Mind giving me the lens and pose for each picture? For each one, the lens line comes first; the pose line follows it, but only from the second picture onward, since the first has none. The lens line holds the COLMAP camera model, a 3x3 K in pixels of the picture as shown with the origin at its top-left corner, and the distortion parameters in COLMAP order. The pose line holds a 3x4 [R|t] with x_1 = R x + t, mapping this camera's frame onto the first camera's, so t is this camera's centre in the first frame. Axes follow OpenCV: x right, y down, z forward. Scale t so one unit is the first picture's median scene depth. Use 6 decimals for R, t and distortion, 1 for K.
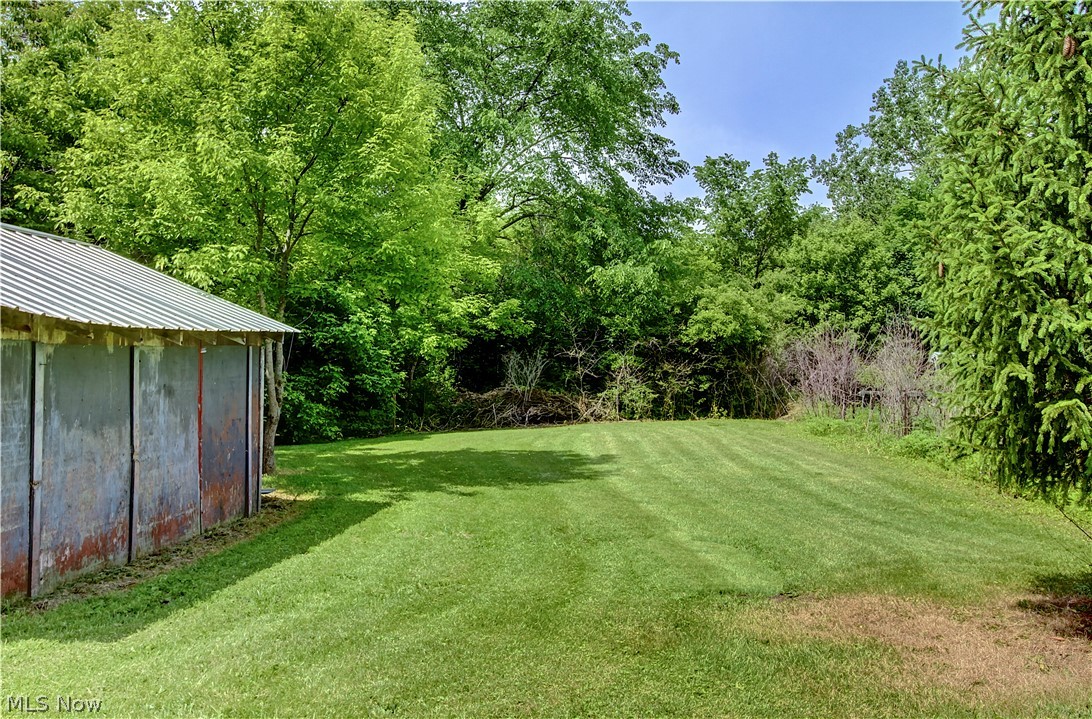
lens RADIAL K [[822.9, 0, 552.9], [0, 822.9, 358.6], [0, 0, 1]] dist [0.036004, -0.008906]
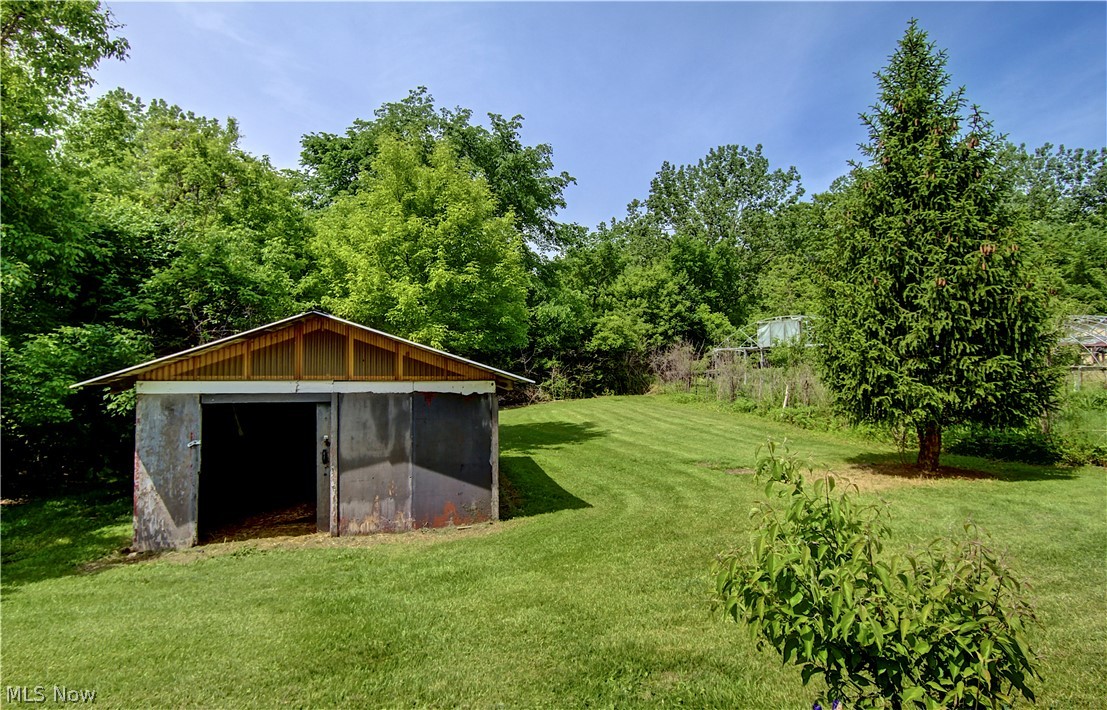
lens RADIAL K [[605.9, 0, 531.8], [0, 605.9, 335.7], [0, 0, 1]] dist [-0.021056, 0.005935]
pose [[0.976874, -0.036610, 0.210656, -0.169445], [0.040962, 0.999027, -0.016331, -0.028918], [-0.209853, 0.024582, 0.977424, -0.139899]]
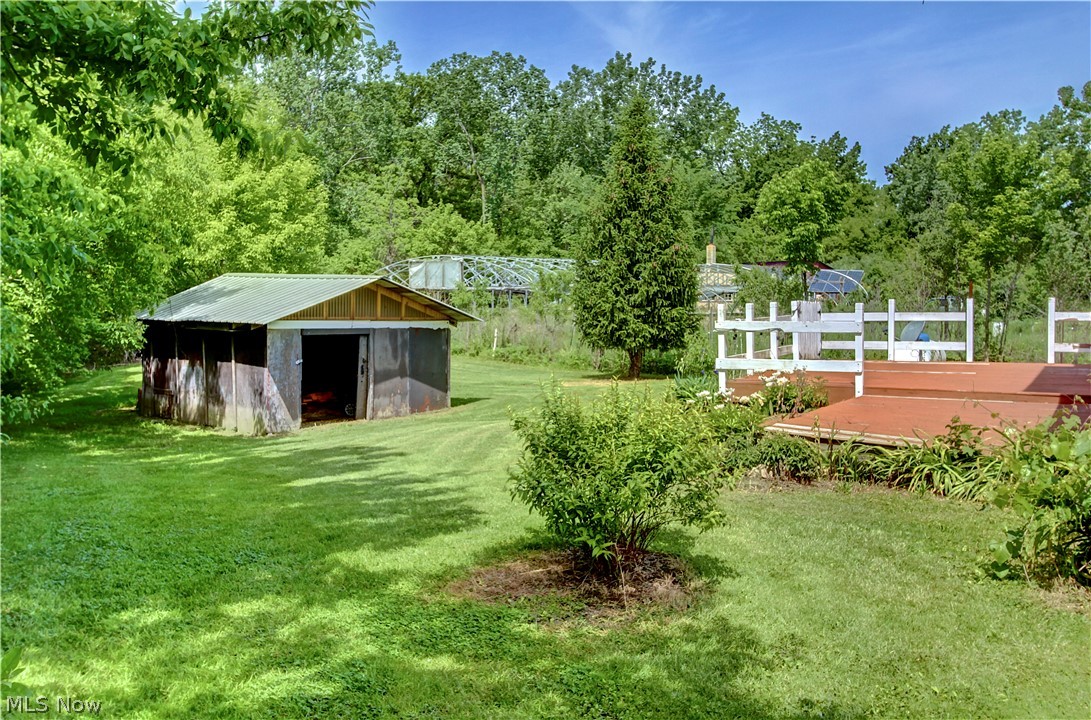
lens RADIAL K [[1065.1, 0, 554.2], [0, 1065.1, 359.3], [0, 0, 1]] dist [0.027800, 0.000000]
pose [[0.648035, -0.076728, 0.757736, -0.694302], [0.003600, 0.995210, 0.097697, -0.062682], [-0.761602, -0.060583, 0.645207, -0.439876]]
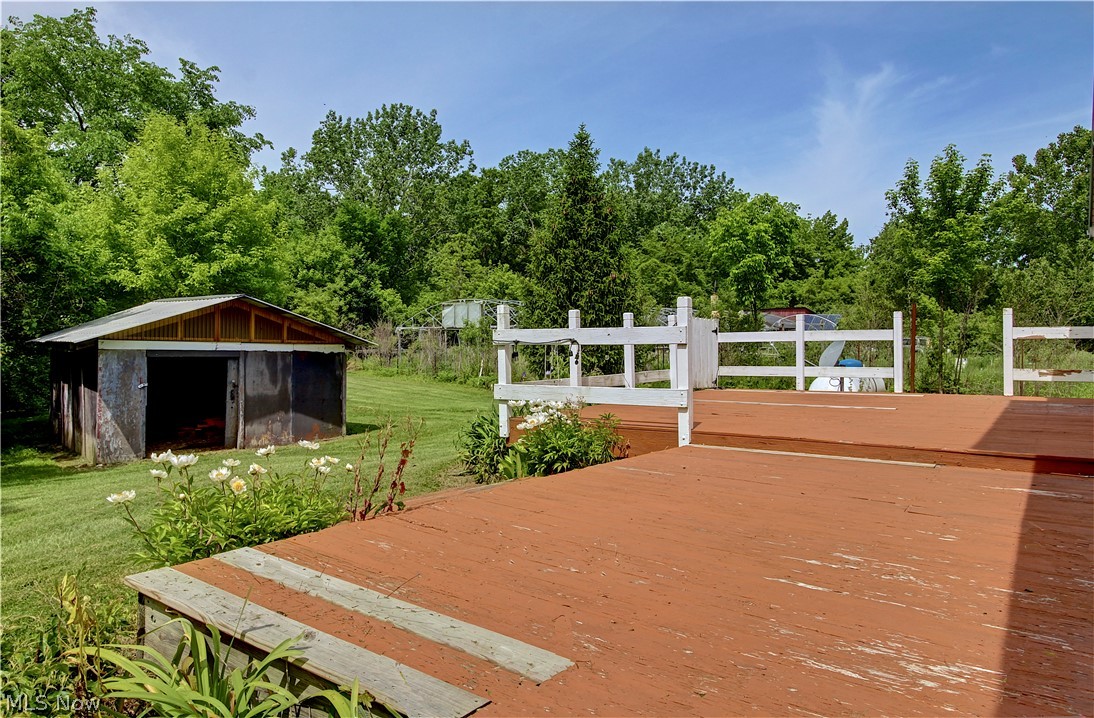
lens RADIAL K [[766.8, 0, 546.2], [0, 766.8, 355.9], [0, 0, 1]] dist [0.000251, 0.007780]
pose [[0.727576, -0.041877, 0.684748, -0.403897], [0.005217, 0.998444, 0.055518, -0.034849], [-0.686007, -0.036821, 0.726663, -0.360452]]
